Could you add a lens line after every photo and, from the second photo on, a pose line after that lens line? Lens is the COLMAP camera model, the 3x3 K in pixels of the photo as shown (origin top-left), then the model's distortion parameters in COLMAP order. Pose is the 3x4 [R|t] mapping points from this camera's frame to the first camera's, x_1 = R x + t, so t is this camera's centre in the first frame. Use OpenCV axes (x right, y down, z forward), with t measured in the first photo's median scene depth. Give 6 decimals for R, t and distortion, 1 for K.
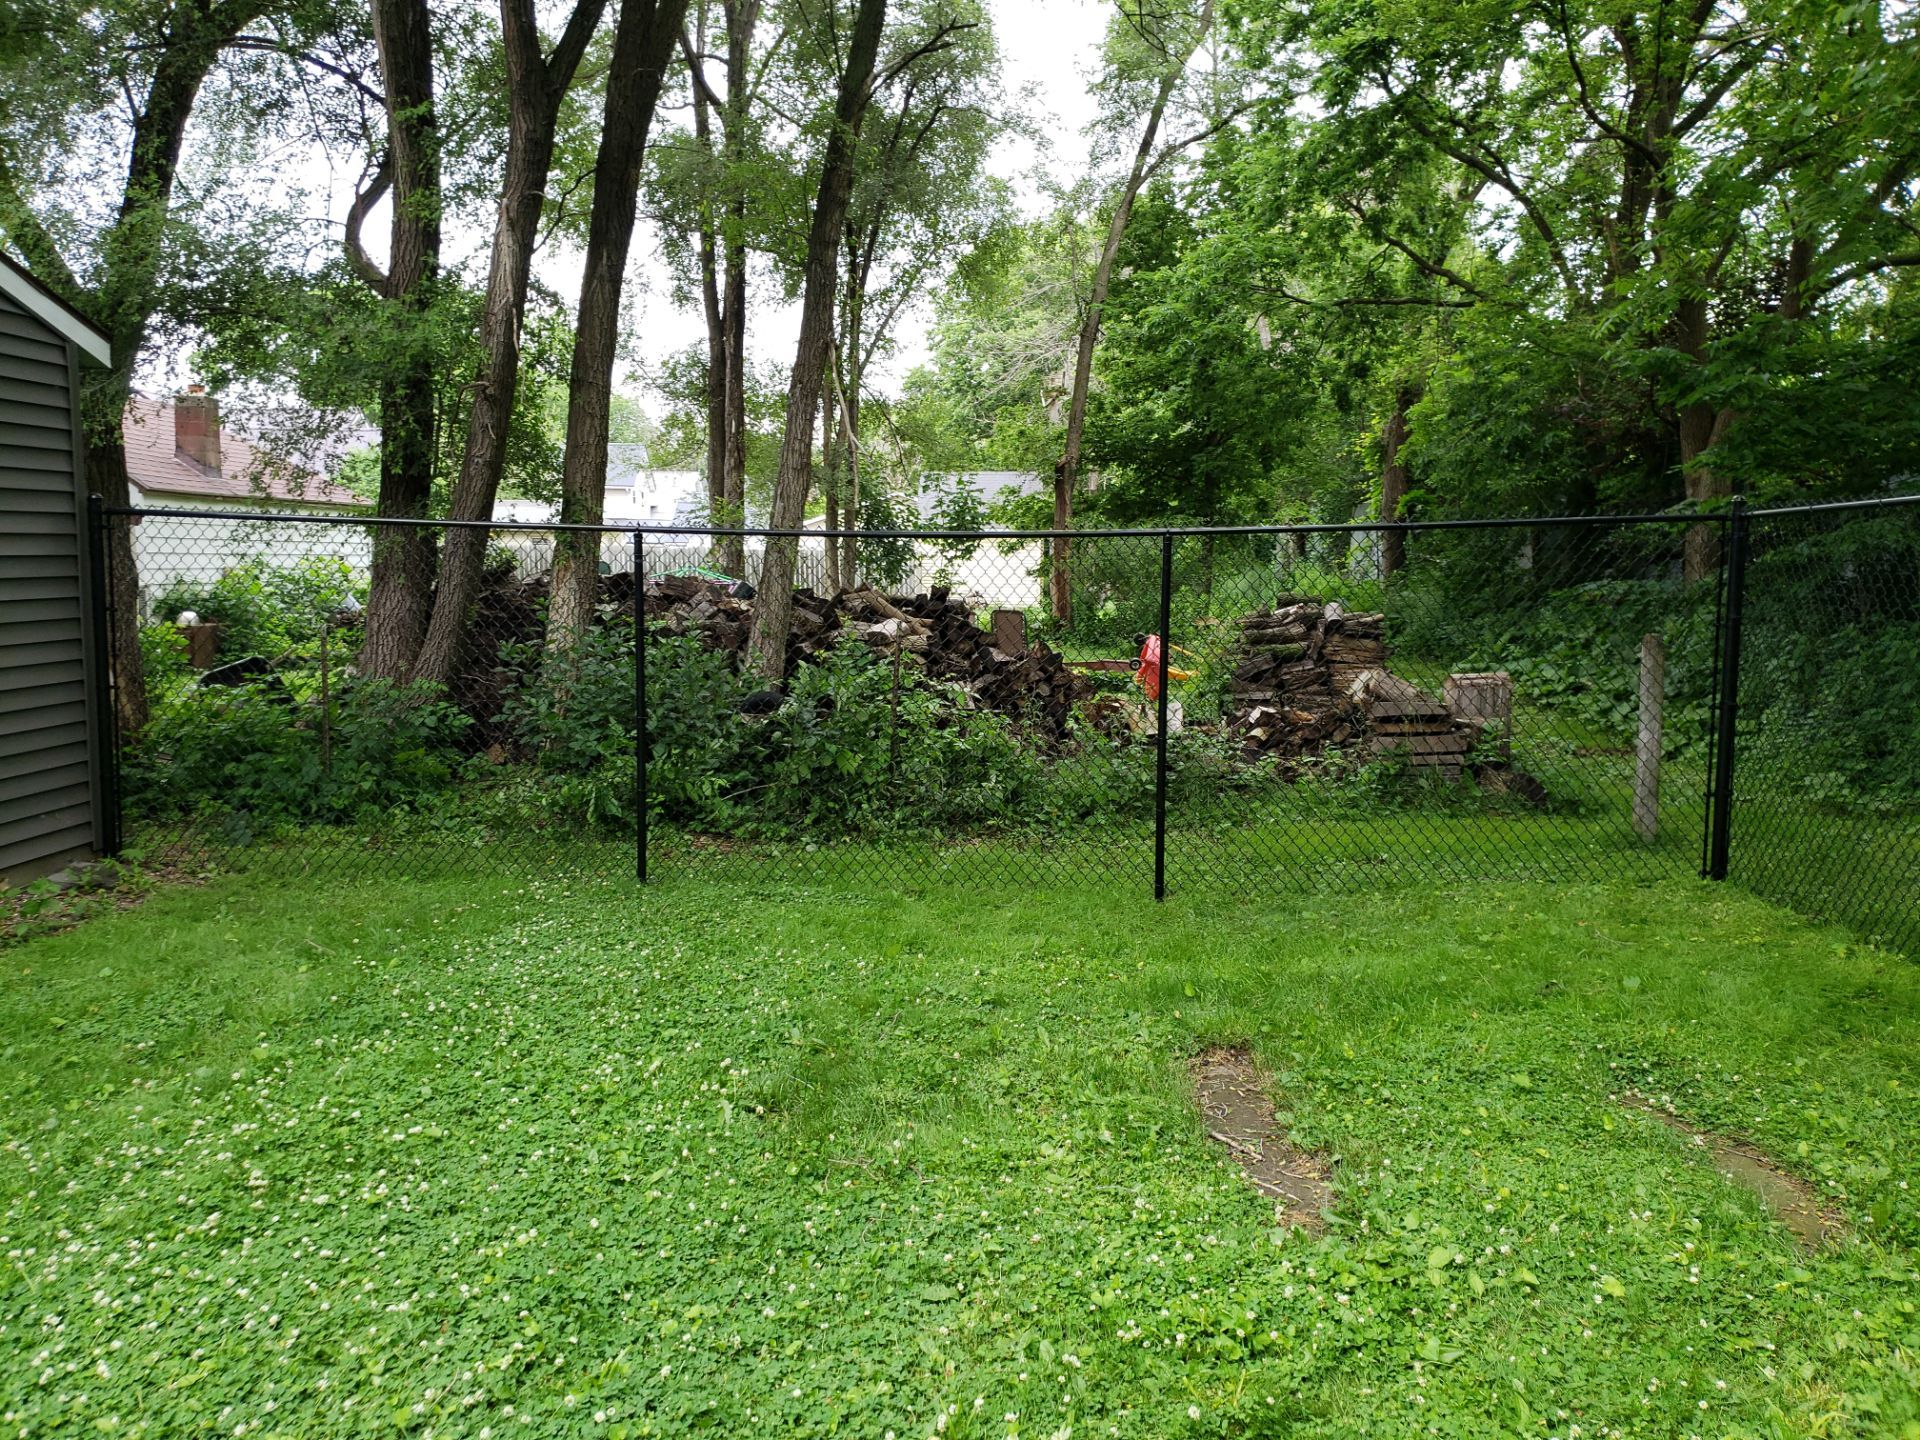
lens RADIAL K [[1491.8, 0, 948.0], [0, 1491.8, 719.8], [0, 0, 1]] dist [-0.003506, 0.018718]
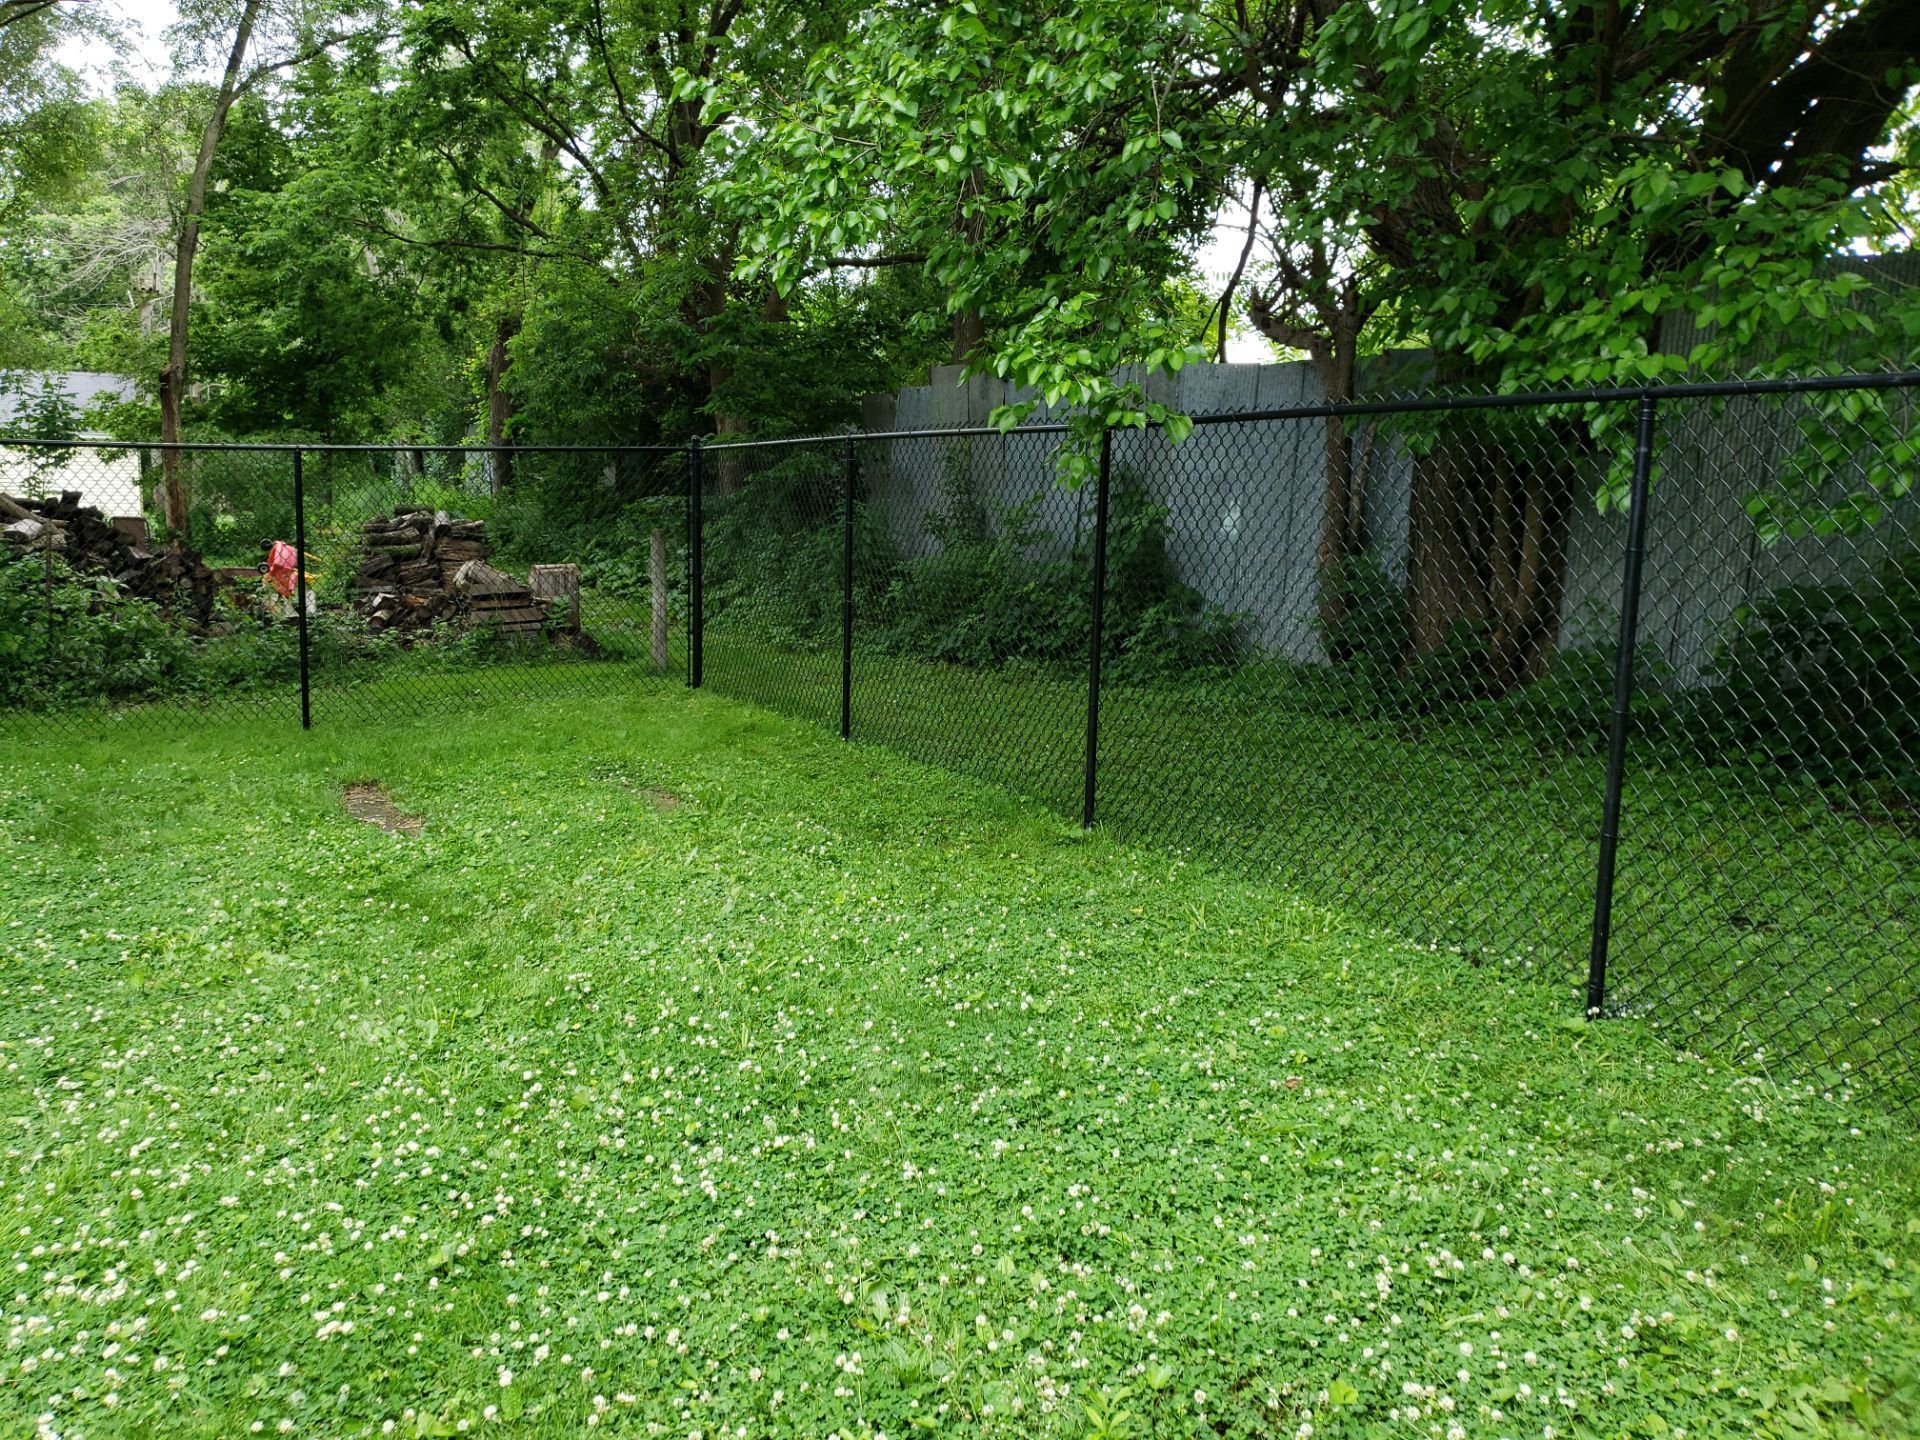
lens RADIAL K [[1491.8, 0, 915.4], [0, 1491.8, 732.0], [0, 0, 1]] dist [-0.003506, 0.018718]
pose [[0.856007, -0.069707, 0.512244, -0.027521], [0.037732, 0.996649, 0.072573, 0.017416], [-0.515586, -0.042795, 0.855769, -0.151642]]
